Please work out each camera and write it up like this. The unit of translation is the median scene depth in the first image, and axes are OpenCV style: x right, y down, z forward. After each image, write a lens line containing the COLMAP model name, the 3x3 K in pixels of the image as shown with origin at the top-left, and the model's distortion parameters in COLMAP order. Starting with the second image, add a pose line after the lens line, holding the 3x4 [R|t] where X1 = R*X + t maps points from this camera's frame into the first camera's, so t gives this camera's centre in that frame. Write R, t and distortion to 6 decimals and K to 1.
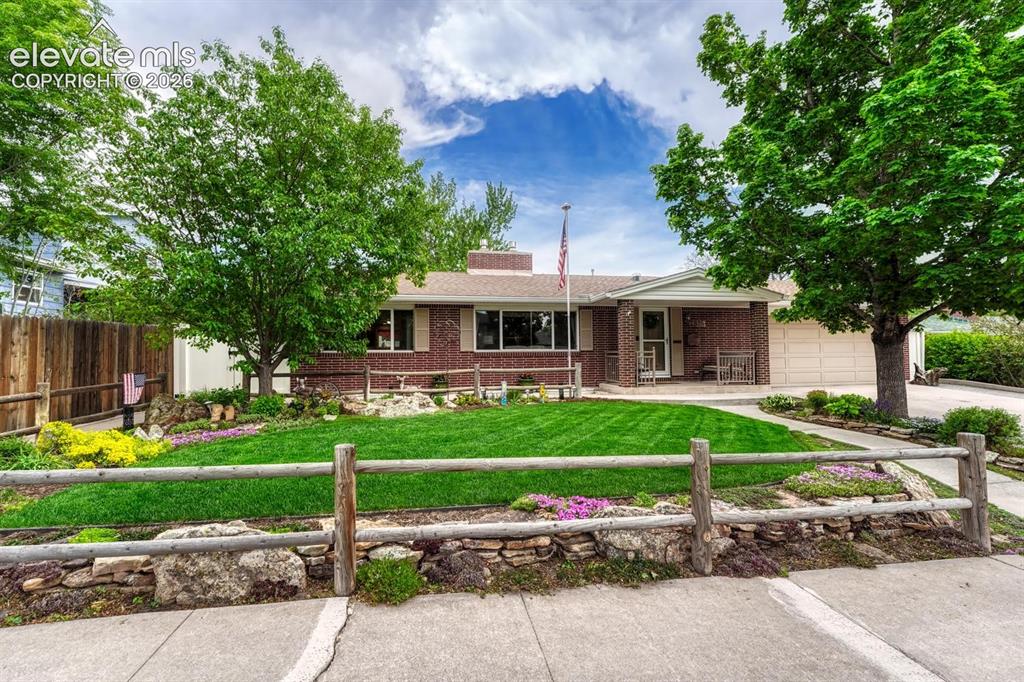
lens RADIAL K [[431.8, 0, 512.0], [0, 431.8, 341.0], [0, 0, 1]] dist [0.000652, 0.000356]
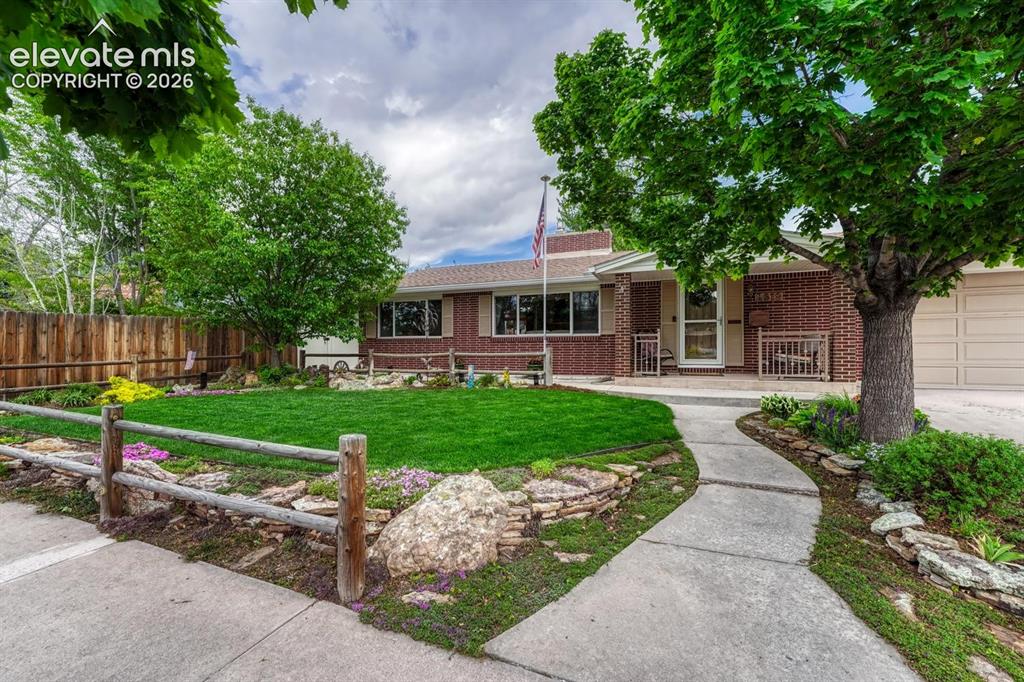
lens RADIAL K [[431.8, 0, 512.0], [0, 431.8, 341.0], [0, 0, 1]] dist [0.000652, 0.000356]
pose [[0.843106, -0.003592, -0.537736, 0.533871], [0.017084, 0.999652, 0.020108, 0.015927], [0.537477, -0.026140, 0.842873, 0.173469]]
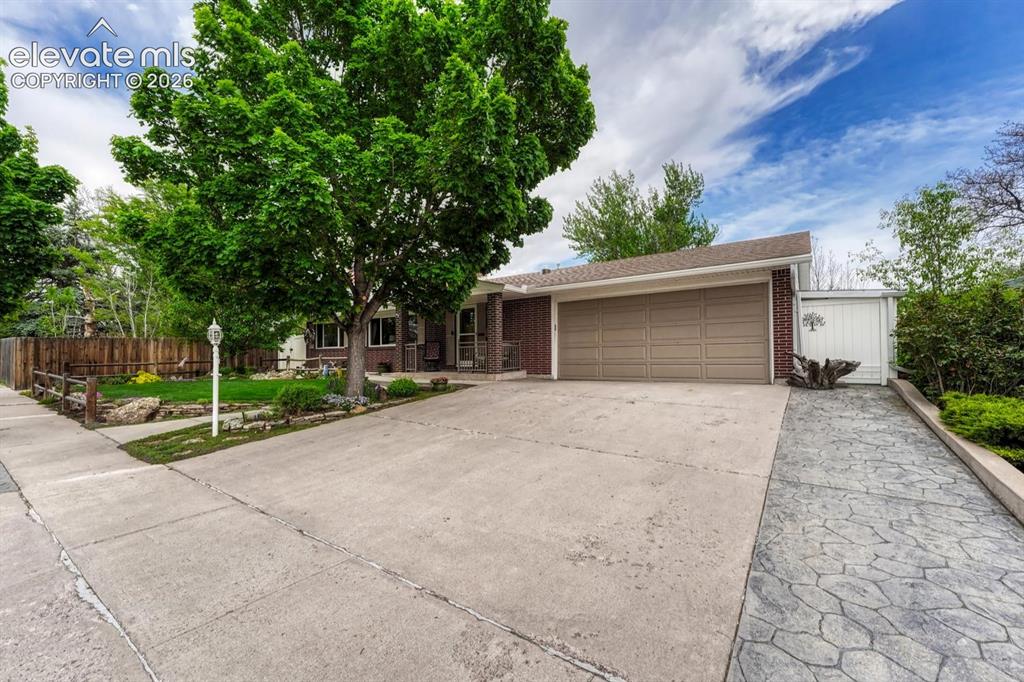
lens RADIAL K [[439.5, 0, 511.4], [0, 439.5, 323.4], [0, 0, 1]] dist [-0.045379, 0.000083]
pose [[0.680957, -0.055978, -0.730181, 1.416711], [0.037070, 0.998431, -0.041972, 0.028105], [0.731385, 0.001513, 0.681963, 0.363022]]
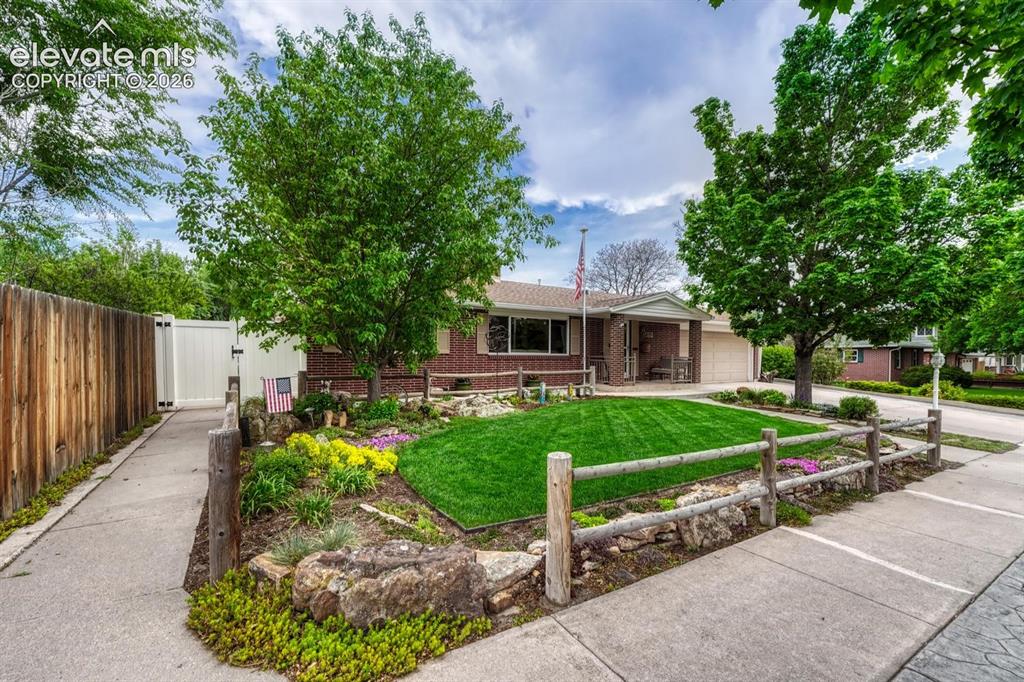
lens RADIAL K [[424.9, 0, 535.1], [0, 424.9, 367.9], [0, 0, 1]] dist [-0.000610, -0.000021]
pose [[0.916833, 0.005125, 0.399239, -0.421842], [-0.031610, 0.997711, 0.059784, -0.008654], [-0.398018, -0.067432, 0.914896, -0.001242]]
